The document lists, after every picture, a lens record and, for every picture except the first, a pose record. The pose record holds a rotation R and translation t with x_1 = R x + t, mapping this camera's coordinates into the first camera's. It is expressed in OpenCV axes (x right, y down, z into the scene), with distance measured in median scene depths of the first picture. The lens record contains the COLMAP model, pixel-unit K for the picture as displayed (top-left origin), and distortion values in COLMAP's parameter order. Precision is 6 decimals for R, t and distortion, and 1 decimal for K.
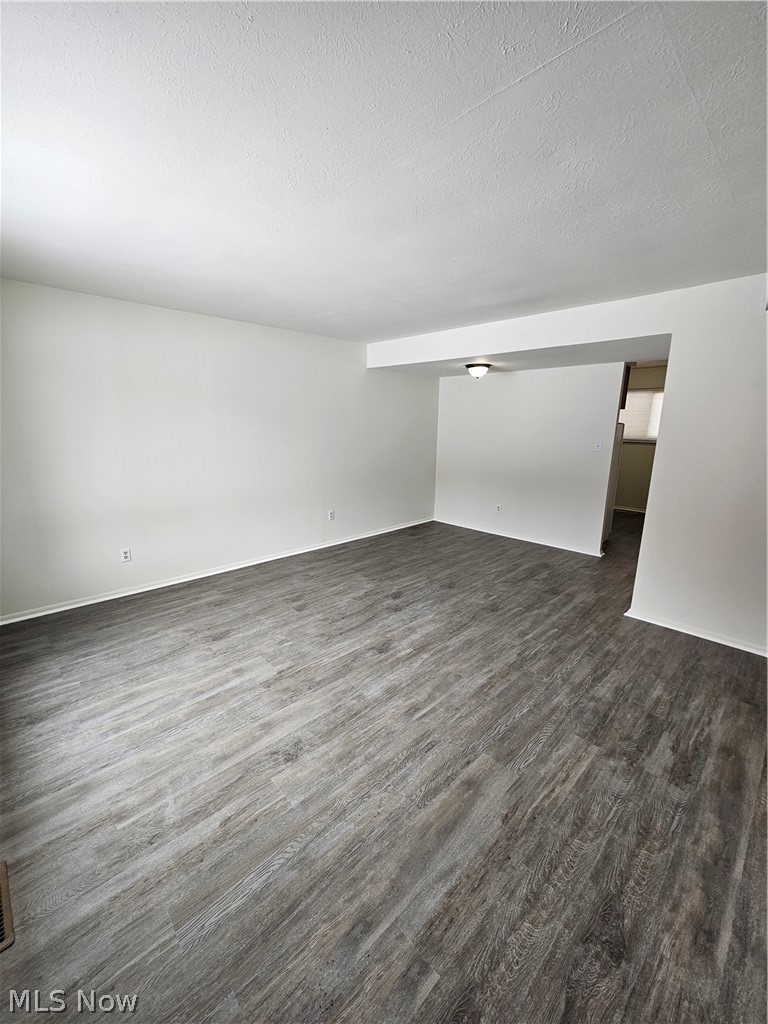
lens RADIAL K [[417.2, 0, 382.1], [0, 417.2, 515.2], [0, 0, 1]] dist [0.002785, 0.000484]
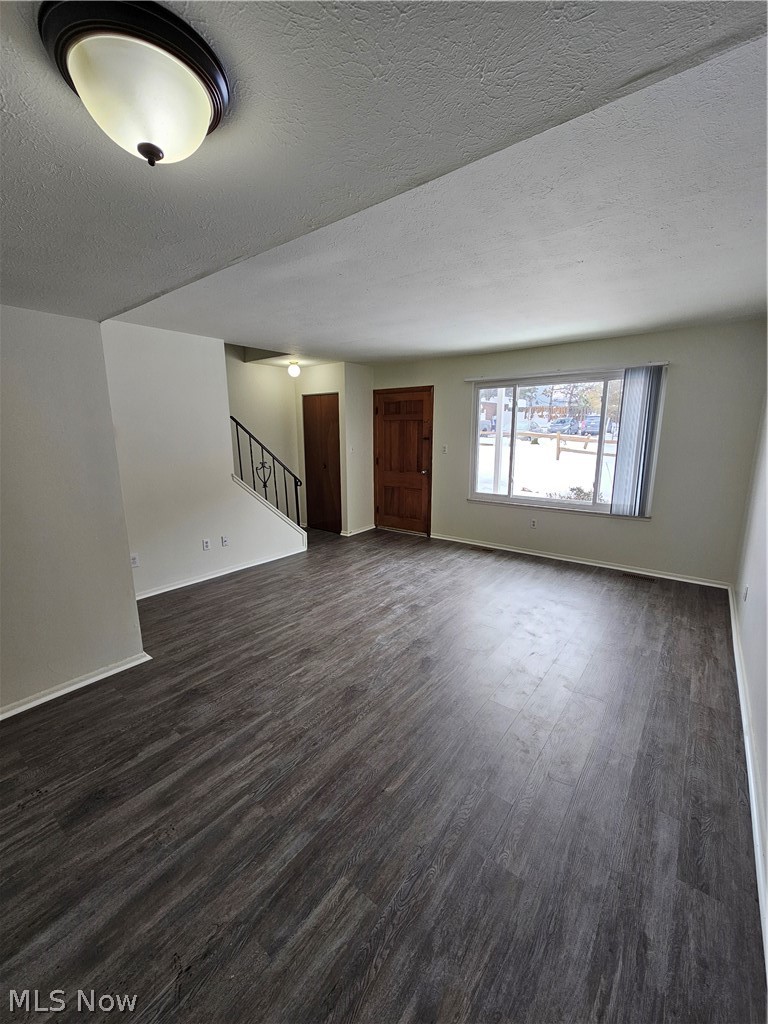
lens RADIAL K [[417.2, 0, 383.0], [0, 417.2, 512.5], [0, 0, 1]] dist [0.002785, 0.000484]
pose [[-0.989218, 0.022634, -0.144689, 0.286226], [-0.037390, 0.916208, 0.398955, -0.468131], [0.141595, 0.400064, -0.905483, 2.087348]]
